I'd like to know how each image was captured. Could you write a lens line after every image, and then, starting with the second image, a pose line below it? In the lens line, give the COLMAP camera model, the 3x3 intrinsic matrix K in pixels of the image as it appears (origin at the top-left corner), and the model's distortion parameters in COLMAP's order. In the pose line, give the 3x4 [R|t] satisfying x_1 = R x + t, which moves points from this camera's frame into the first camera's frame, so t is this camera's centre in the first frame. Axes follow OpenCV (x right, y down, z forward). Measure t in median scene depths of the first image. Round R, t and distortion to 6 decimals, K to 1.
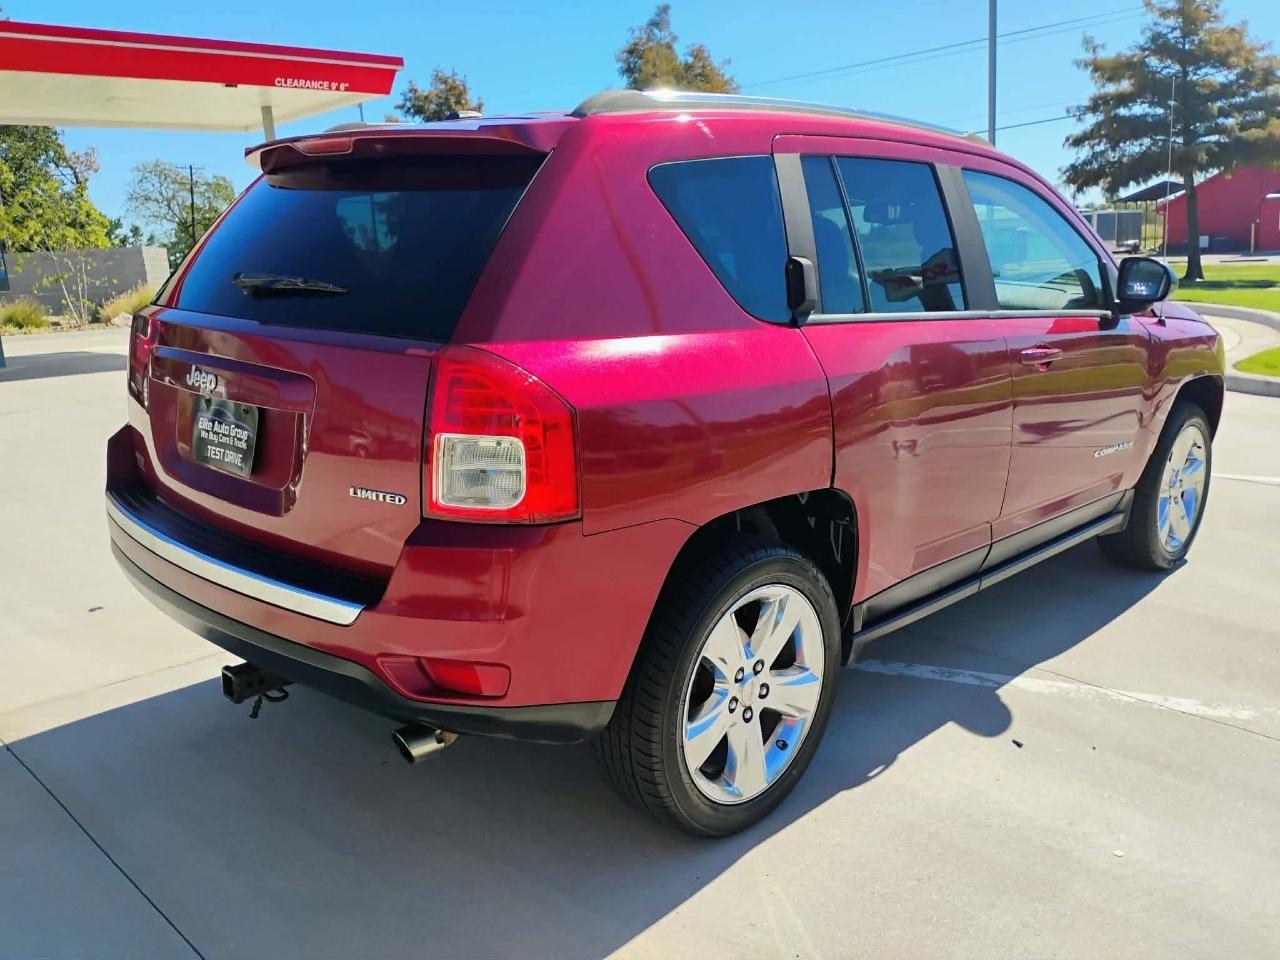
lens RADIAL K [[1061.9, 0, 641.5], [0, 1061.9, 482.3], [0, 0, 1]] dist [0.064926, -0.082891]
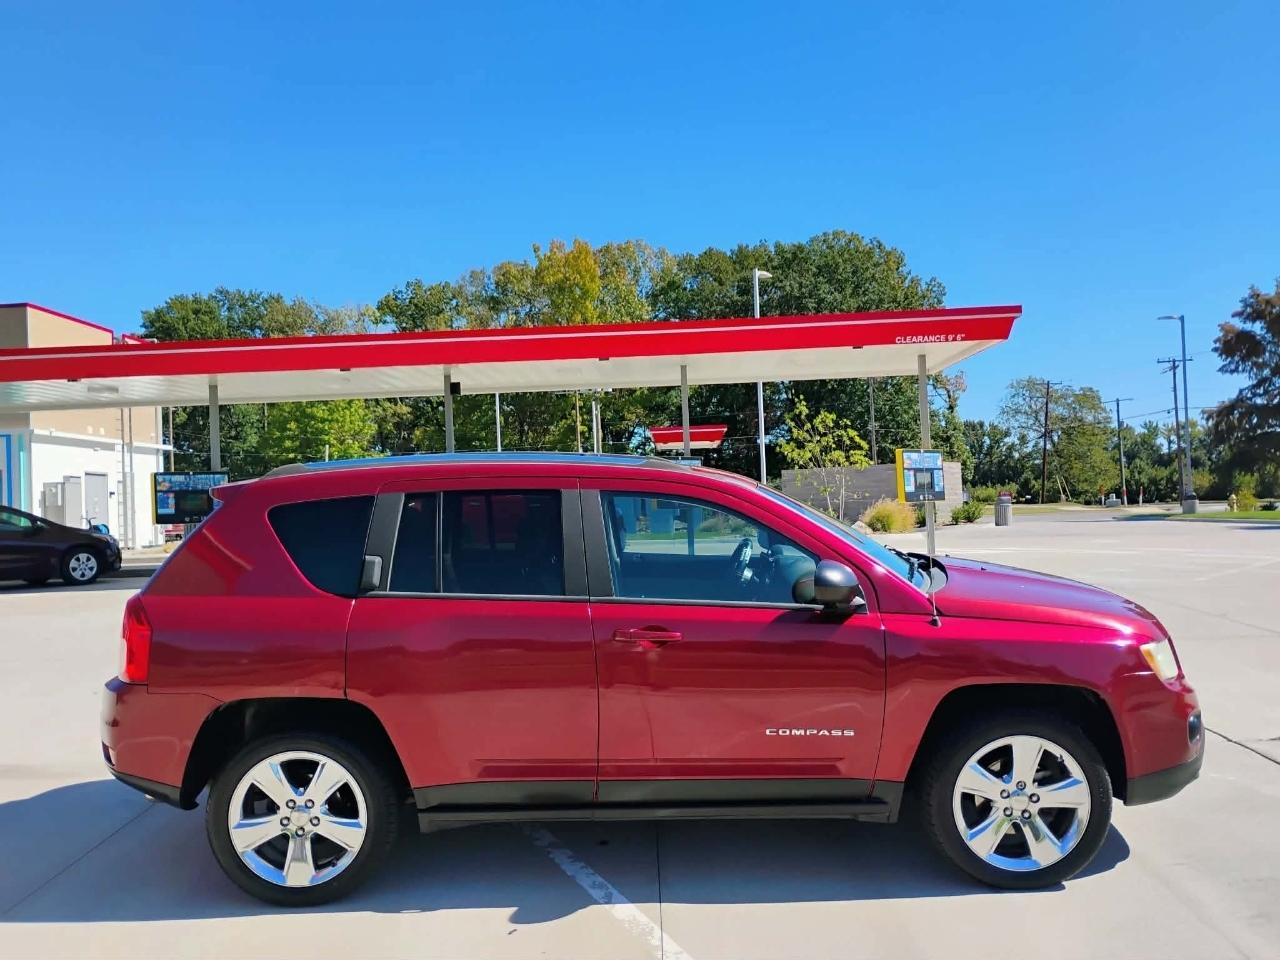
lens RADIAL K [[1061.9, 0, 641.5], [0, 1061.9, 482.3], [0, 0, 1]] dist [0.064926, -0.082891]
pose [[0.717074, 0.018827, -0.696743, 1.458058], [-0.149103, 0.980638, -0.126956, -0.160459], [0.680862, 0.194923, 0.705997, 0.082920]]
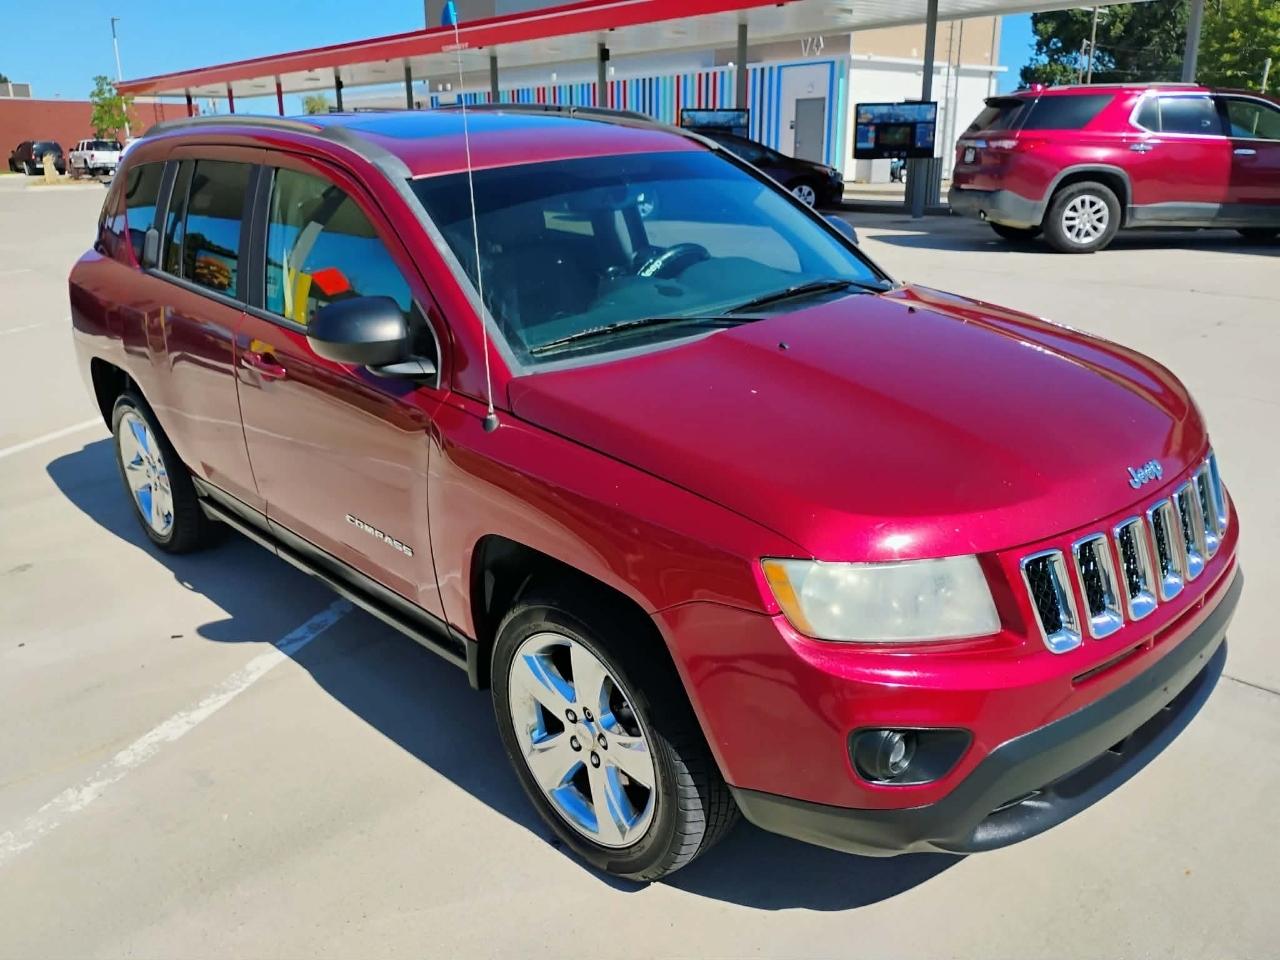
lens RADIAL K [[1117.6, 0, 684.8], [0, 1117.6, 477.2], [0, 0, 1]] dist [0.017941, -0.065251]
pose [[-0.051568, 0.335297, -0.940700, 1.598166], [-0.190675, 0.921320, 0.338841, -0.523956], [0.980298, 0.196841, 0.016422, 1.627724]]
